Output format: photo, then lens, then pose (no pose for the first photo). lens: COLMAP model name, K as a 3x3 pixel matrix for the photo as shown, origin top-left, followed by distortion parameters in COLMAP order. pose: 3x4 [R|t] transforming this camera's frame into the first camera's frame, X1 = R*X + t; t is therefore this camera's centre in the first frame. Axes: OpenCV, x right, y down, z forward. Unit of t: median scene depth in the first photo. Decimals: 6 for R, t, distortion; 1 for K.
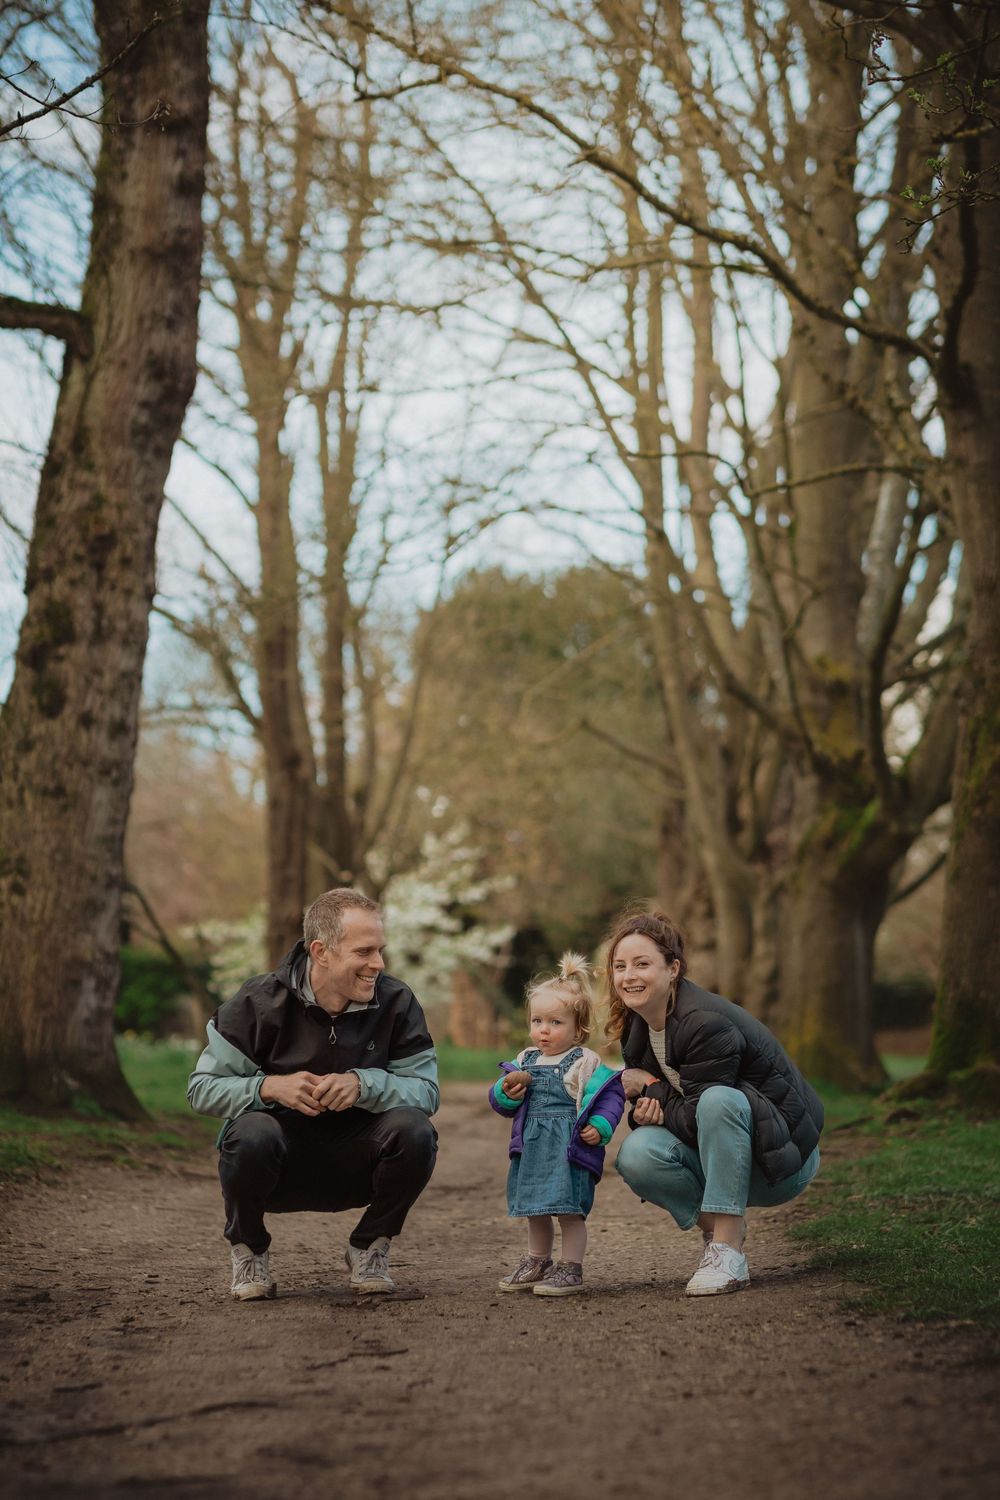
lens RADIAL K [[3612.2, 0, 450.5], [0, 3612.2, 729.3], [0, 0, 1]] dist [0.018985, 0.267265]
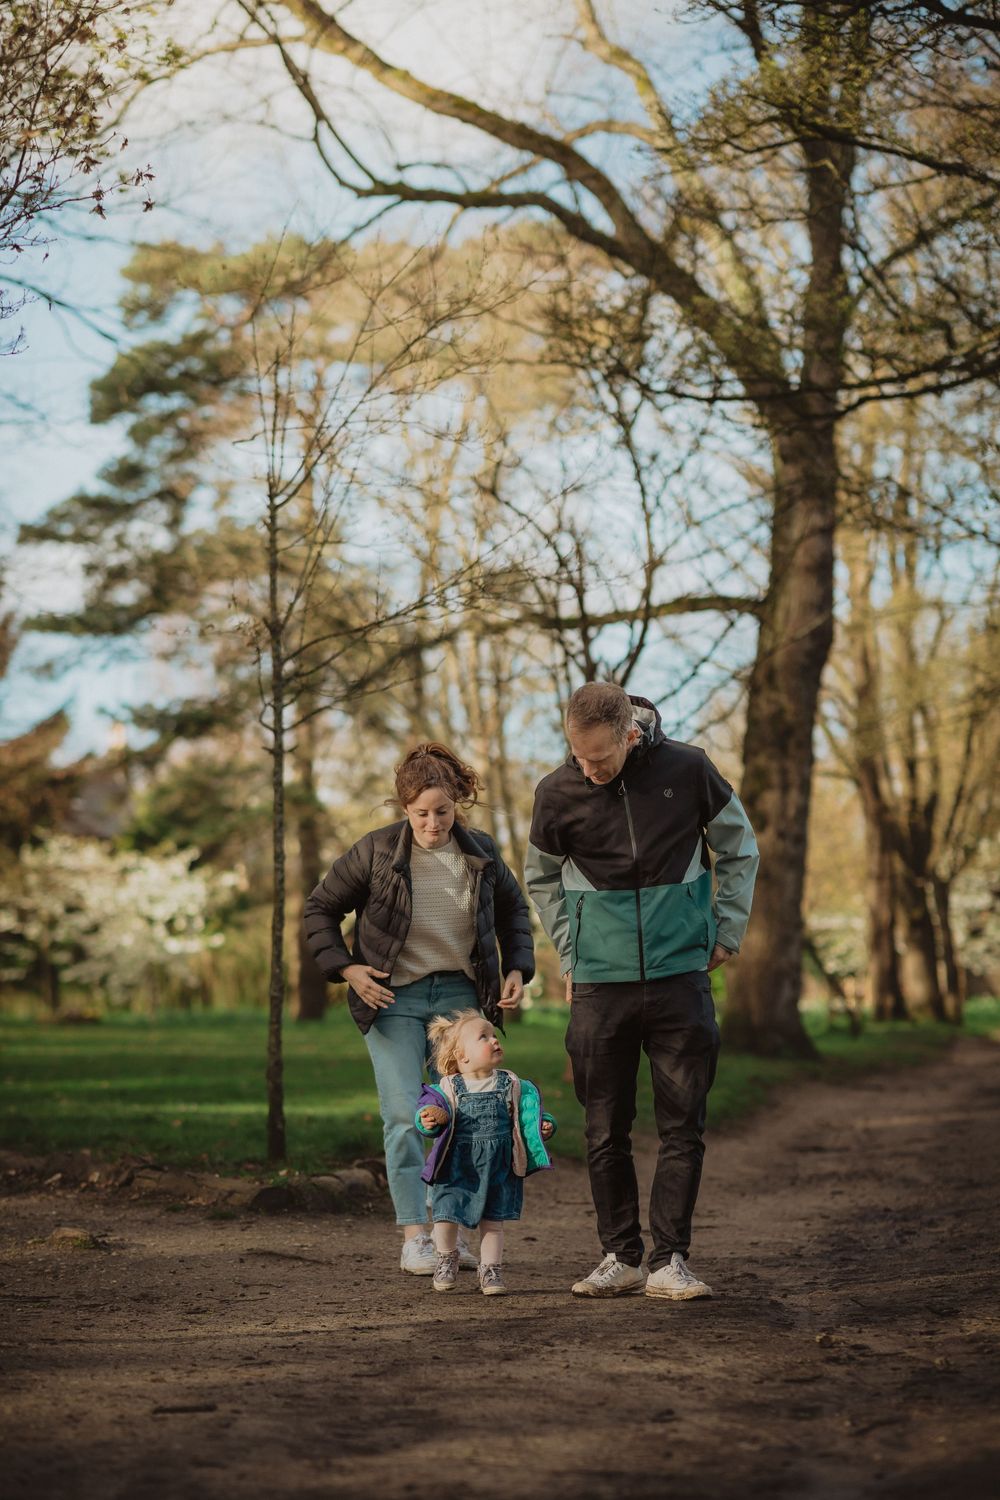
lens RADIAL K [[3818.8, 0, 465.7], [0, 3818.8, 748.9], [0, 0, 1]] dist [0.059477, -0.203632]
pose [[0.989447, -0.032825, -0.141125, 0.011970], [0.036113, 0.999131, 0.020805, -0.087936], [0.140320, -0.025682, 0.989773, -0.860792]]
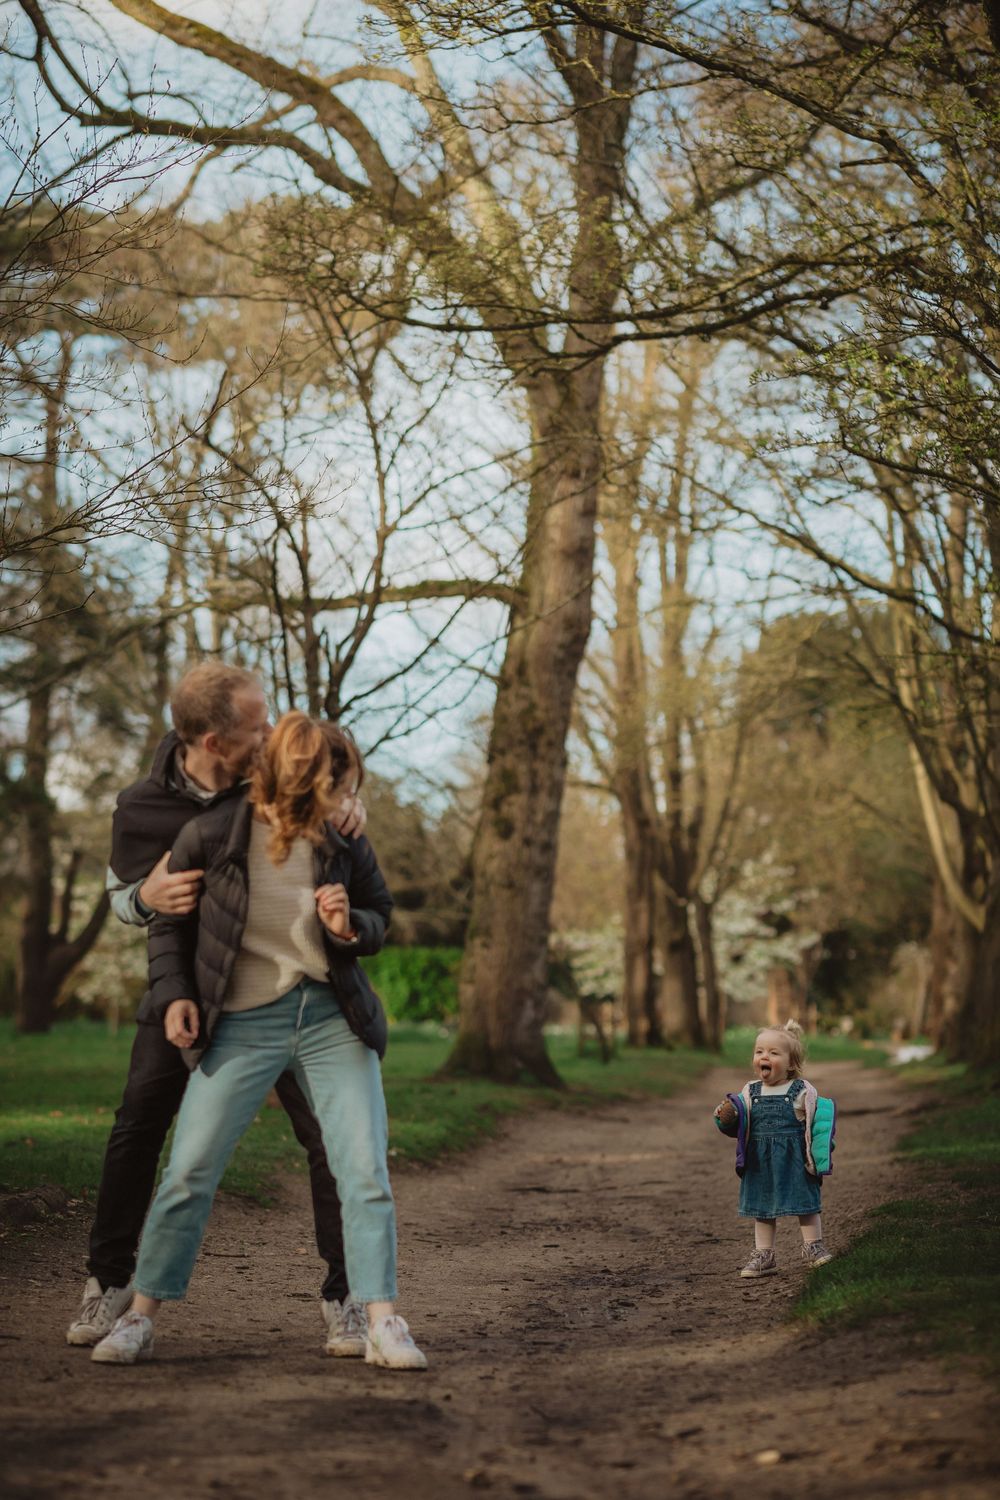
lens RADIAL K [[3701.6, 0, 500.0], [0, 3701.6, 750.0], [0, 0, 1]] dist [0.056136, 0.186811]
pose [[0.997022, -0.002714, -0.077072, 0.015622], [0.003821, 0.999892, 0.014216, -0.066759], [0.077025, -0.014469, 0.996924, -0.654409]]
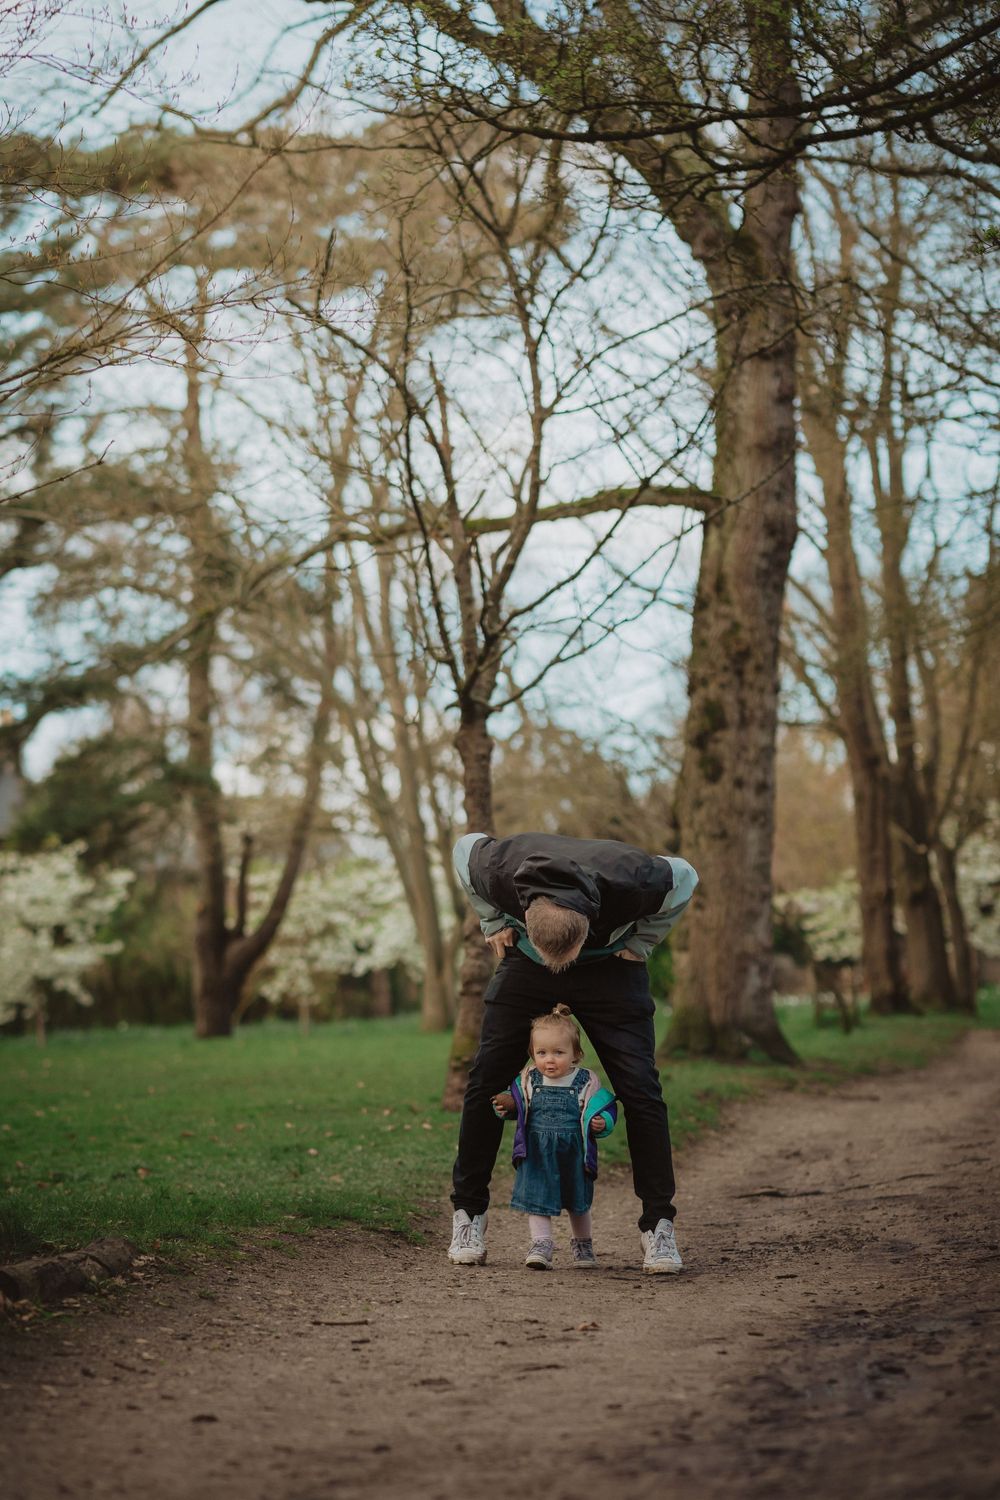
lens RADIAL K [[3701.6, 0, 500.0], [0, 3701.6, 750.0], [0, 0, 1]] dist [0.056136, 0.186811]
pose [[0.988164, -0.067929, -0.137537, 0.006556], [0.070794, 0.997362, 0.016039, -0.044698], [0.136085, -0.025586, 0.990367, -0.436907]]
